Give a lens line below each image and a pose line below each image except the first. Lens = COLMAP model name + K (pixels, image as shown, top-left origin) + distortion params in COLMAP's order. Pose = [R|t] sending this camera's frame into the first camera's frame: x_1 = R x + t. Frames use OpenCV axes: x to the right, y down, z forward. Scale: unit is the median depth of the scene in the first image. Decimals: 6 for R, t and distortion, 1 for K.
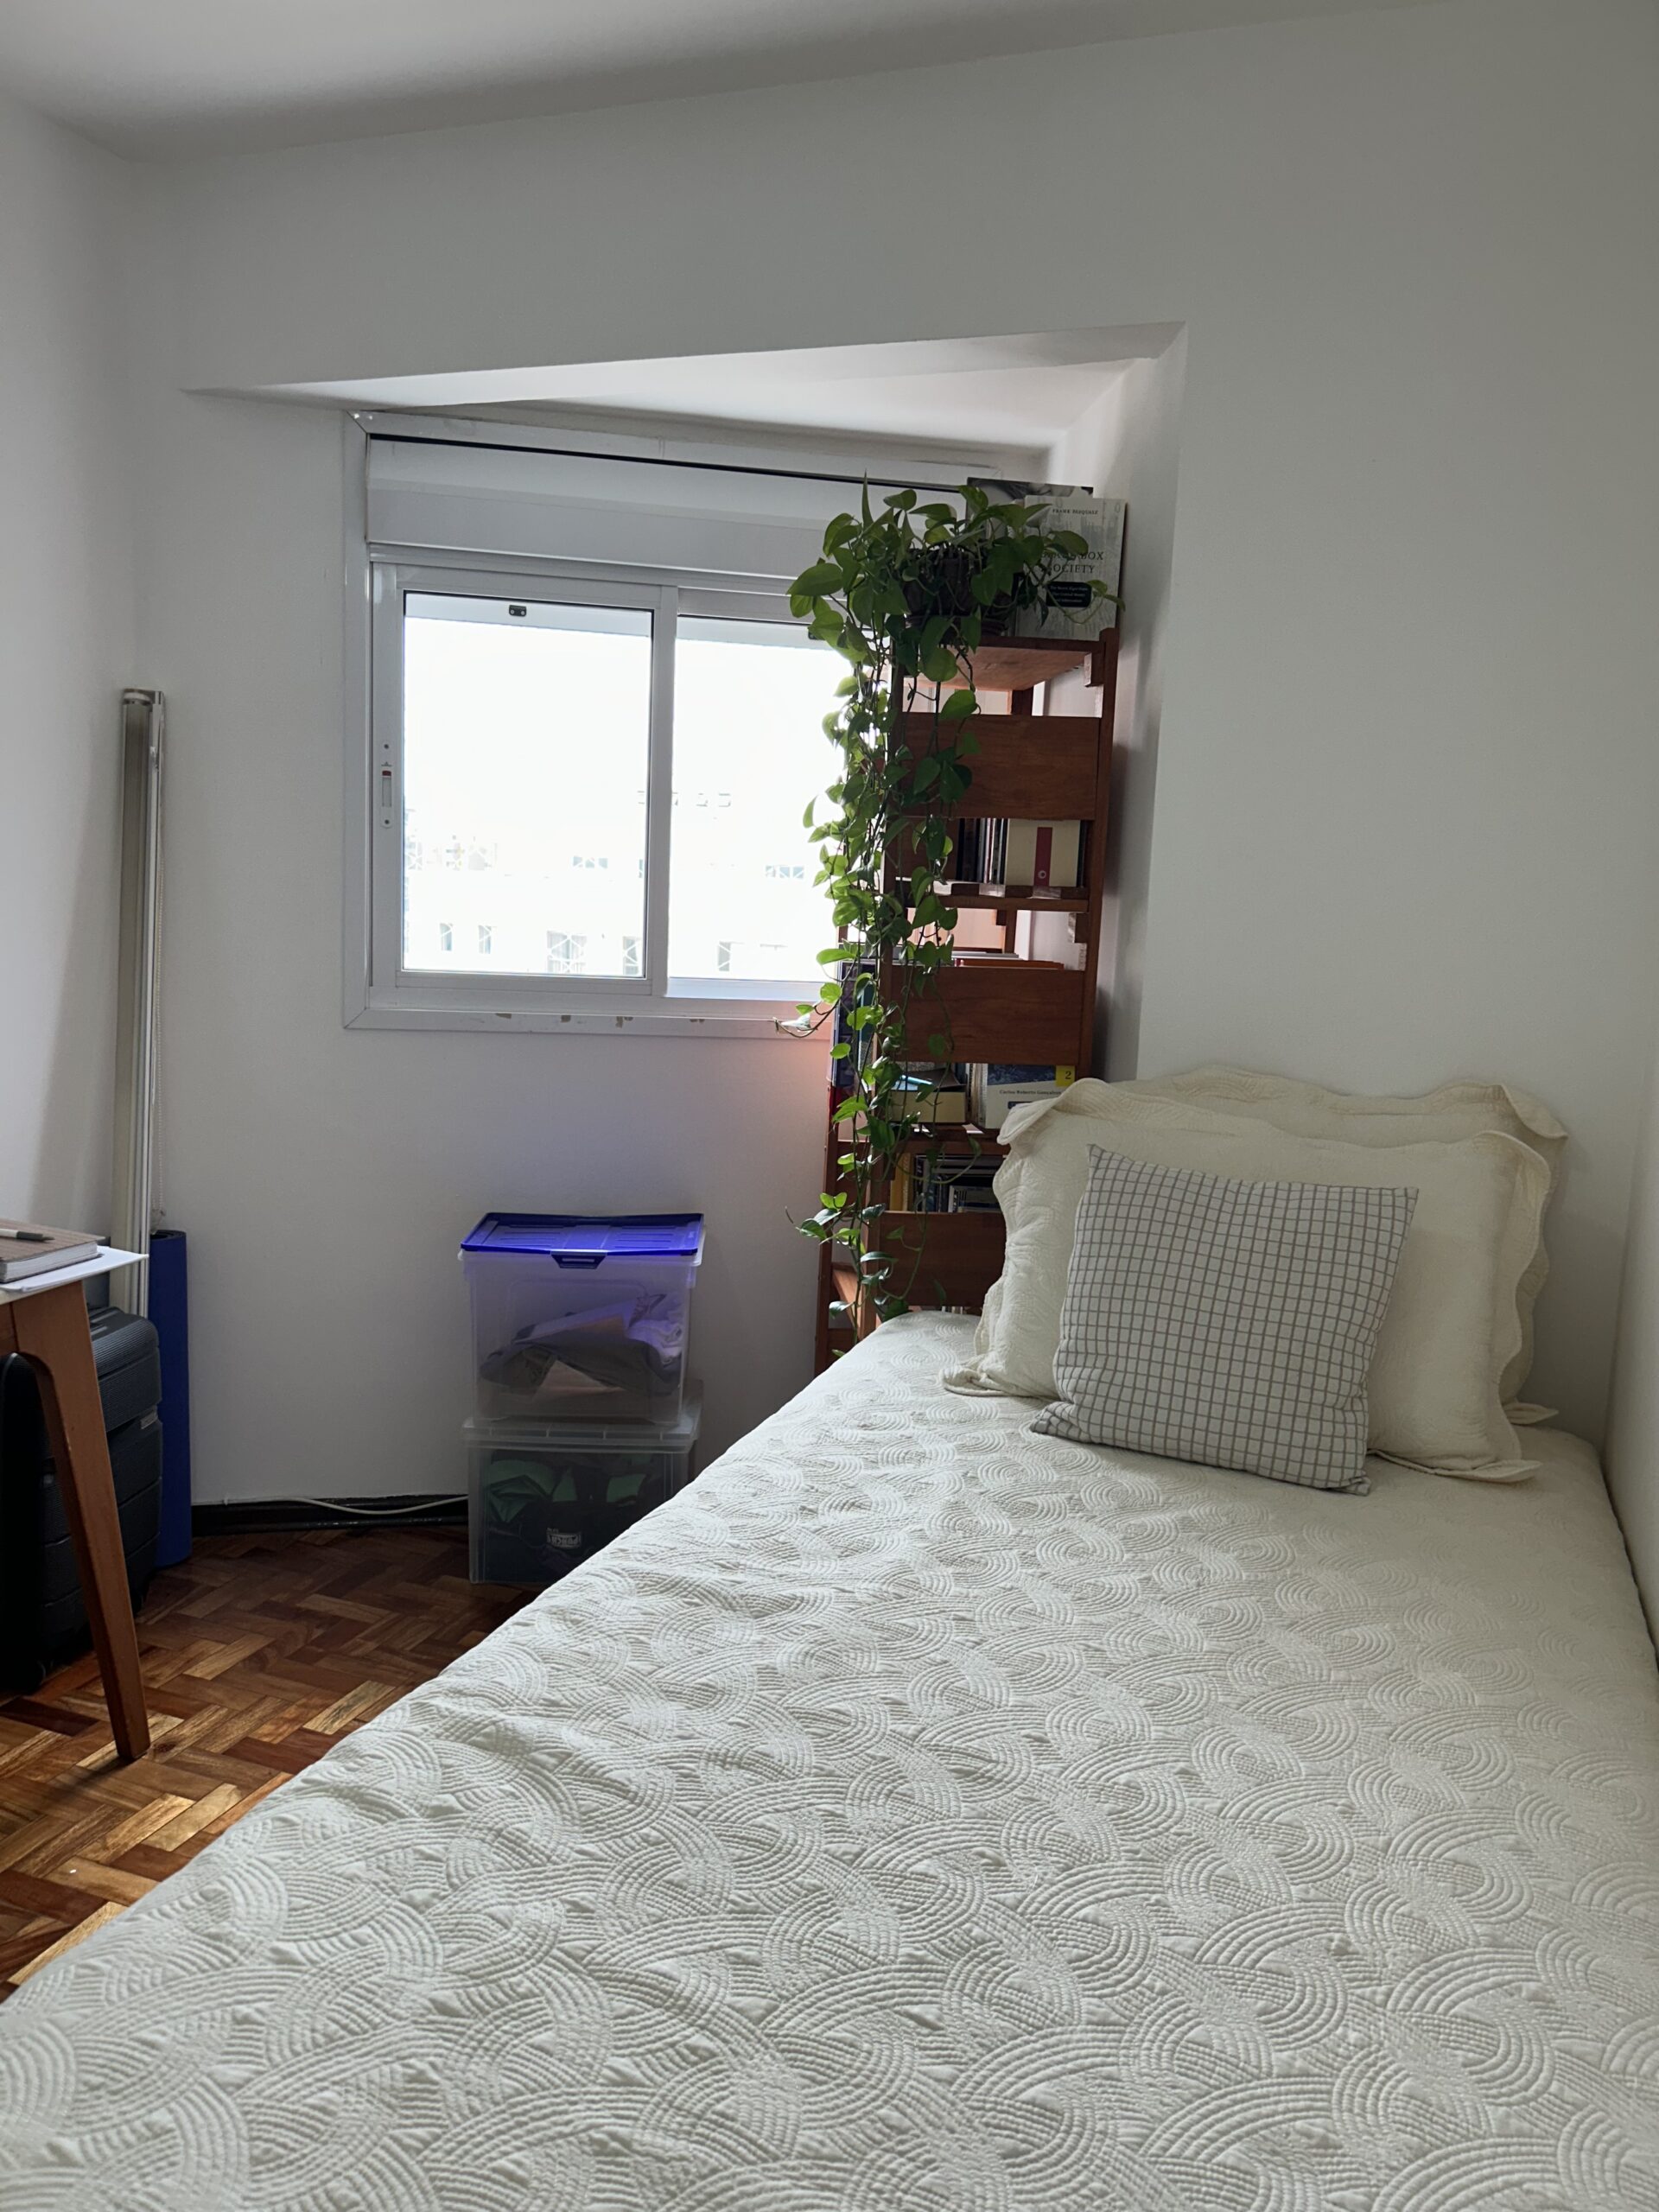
lens RADIAL K [[1670.9, 0, 827.3], [0, 1670.9, 1101.6], [0, 0, 1]] dist [0.056139, -0.051097]
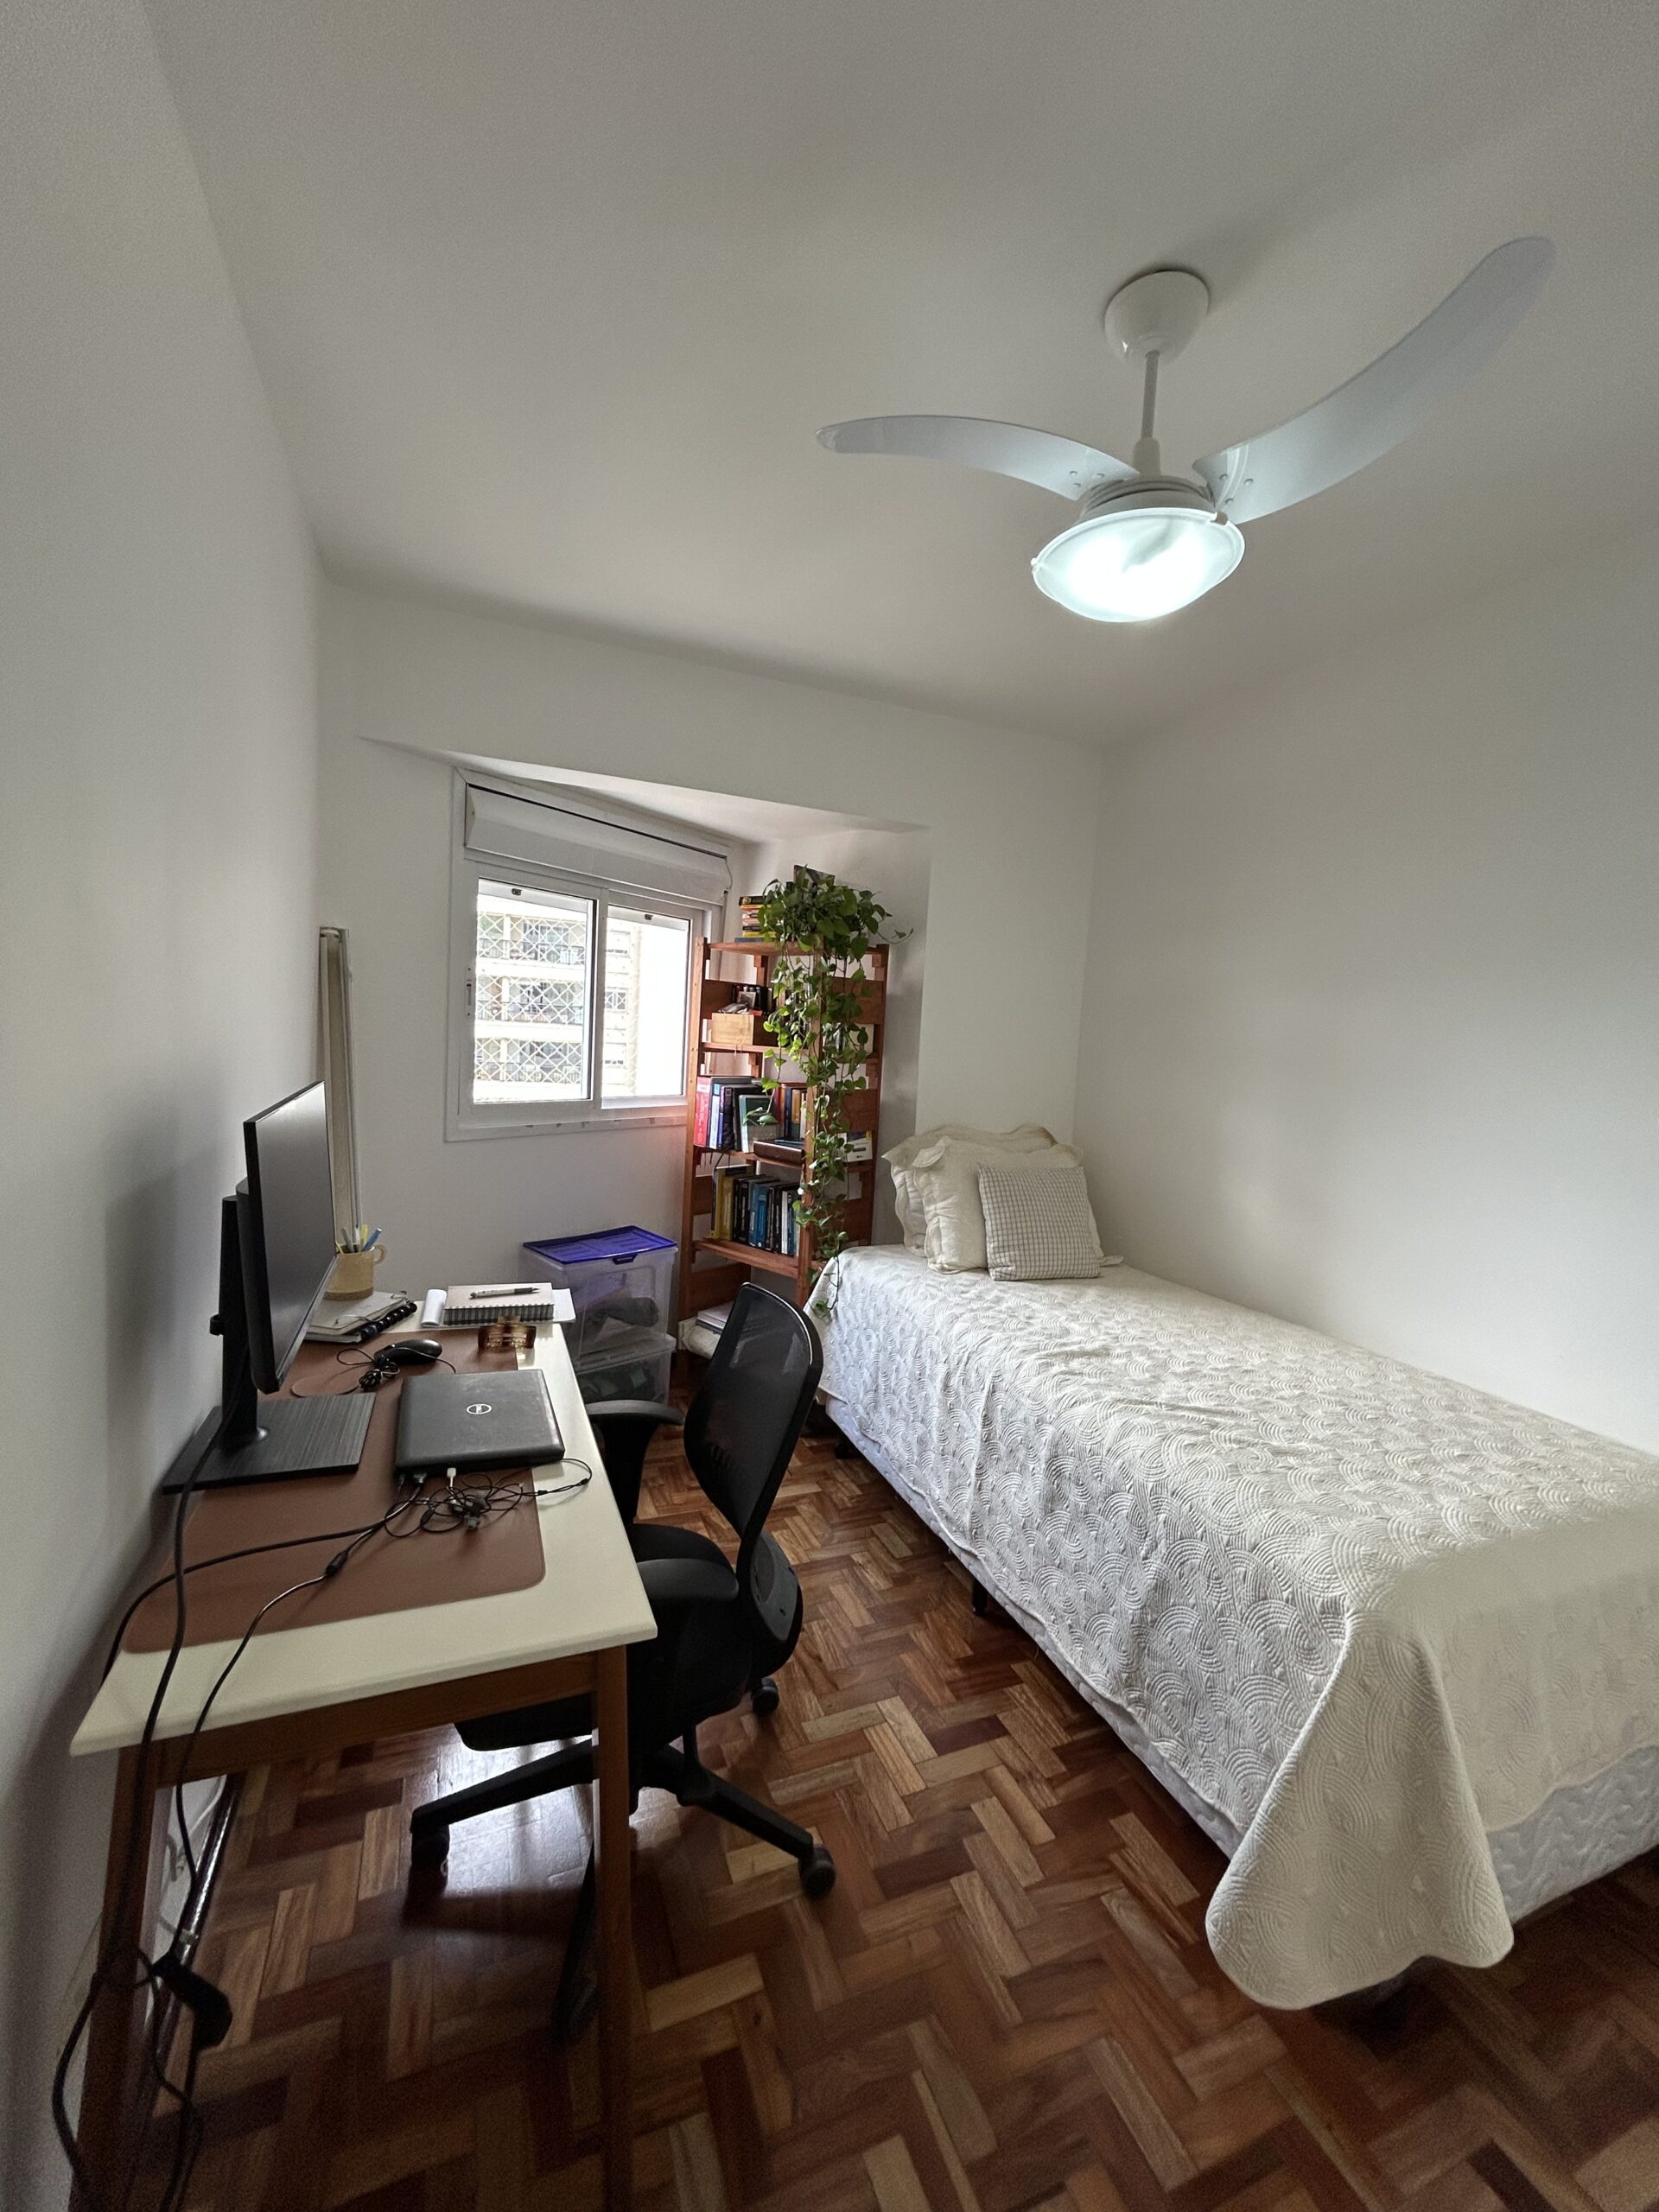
lens RADIAL K [[895.8, 0, 833.1], [0, 895.8, 1100.4], [0, 0, 1]] dist [0.015825, -0.000553]
pose [[0.723297, -0.056247, 0.688243, -0.730365], [0.073967, 0.997254, 0.003766, -0.071223], [-0.686564, 0.048183, 0.725471, 0.146283]]
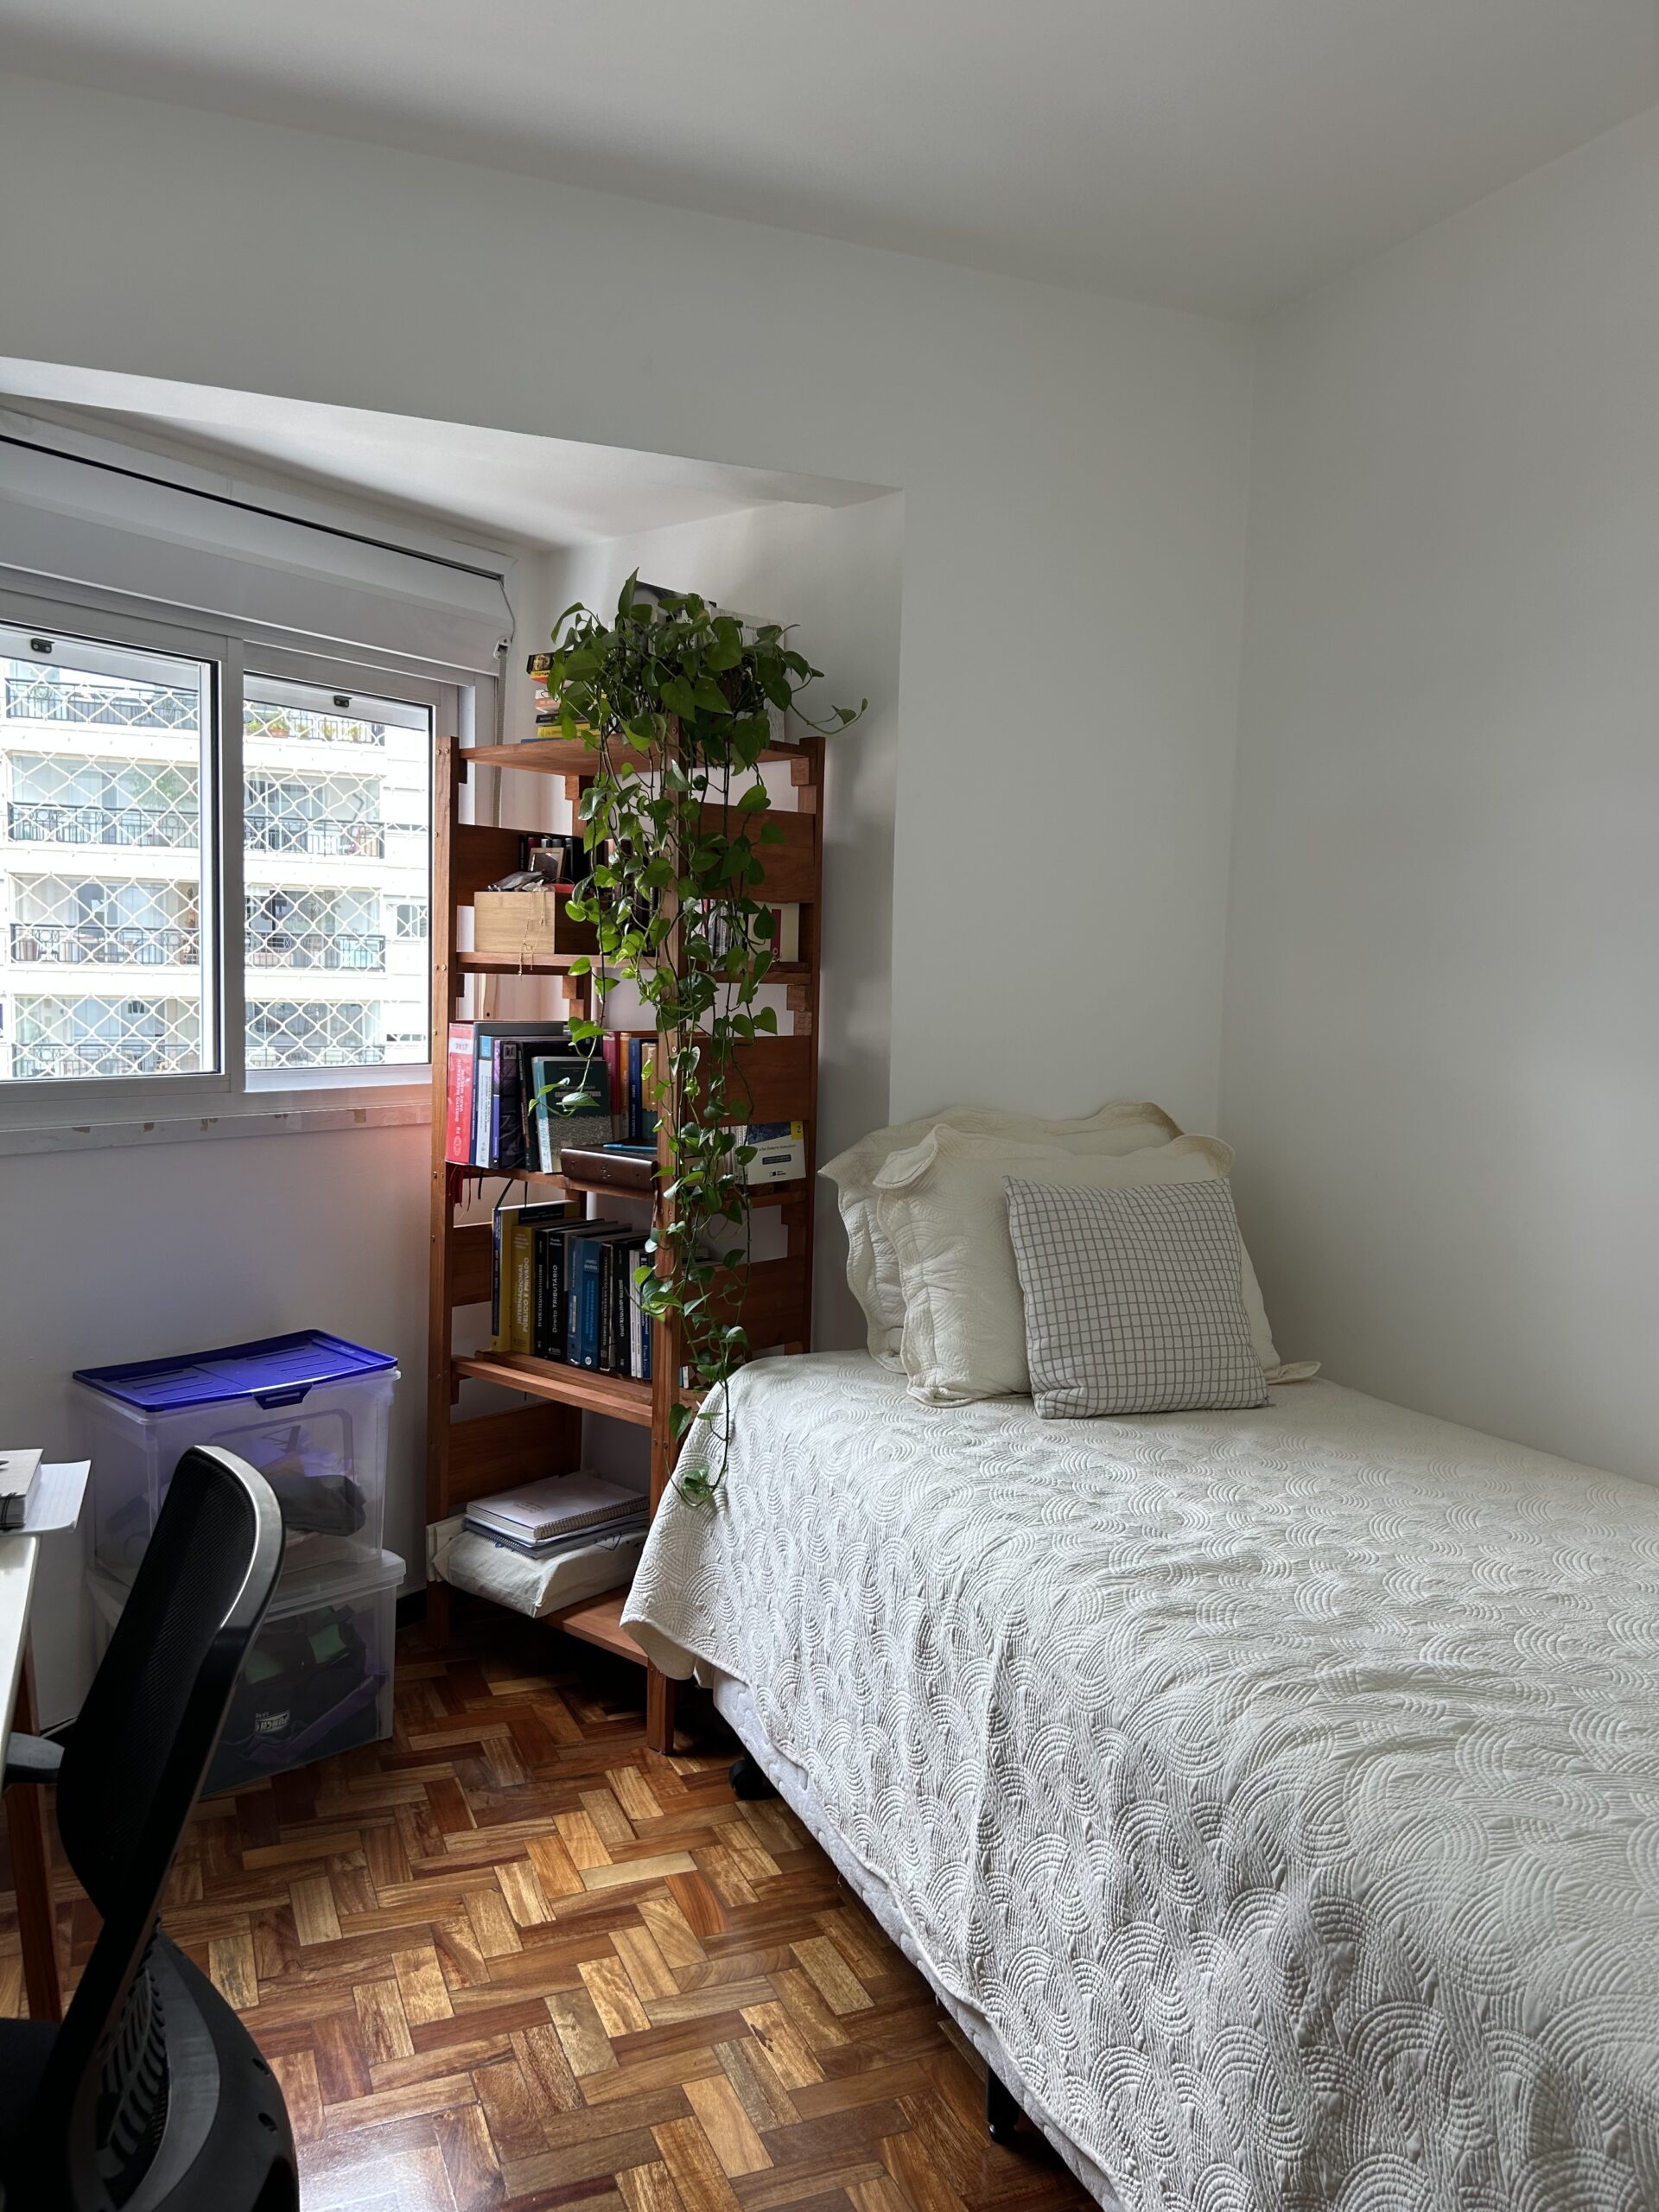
lens RADIAL K [[1670.9, 0, 827.2], [0, 1670.9, 1099.2], [0, 0, 1]] dist [0.056139, -0.051097]
pose [[0.727141, -0.078012, 0.682042, -0.601083], [0.104330, 0.994539, 0.002527, -0.036695], [-0.678514, 0.069321, 0.731309, 0.170279]]
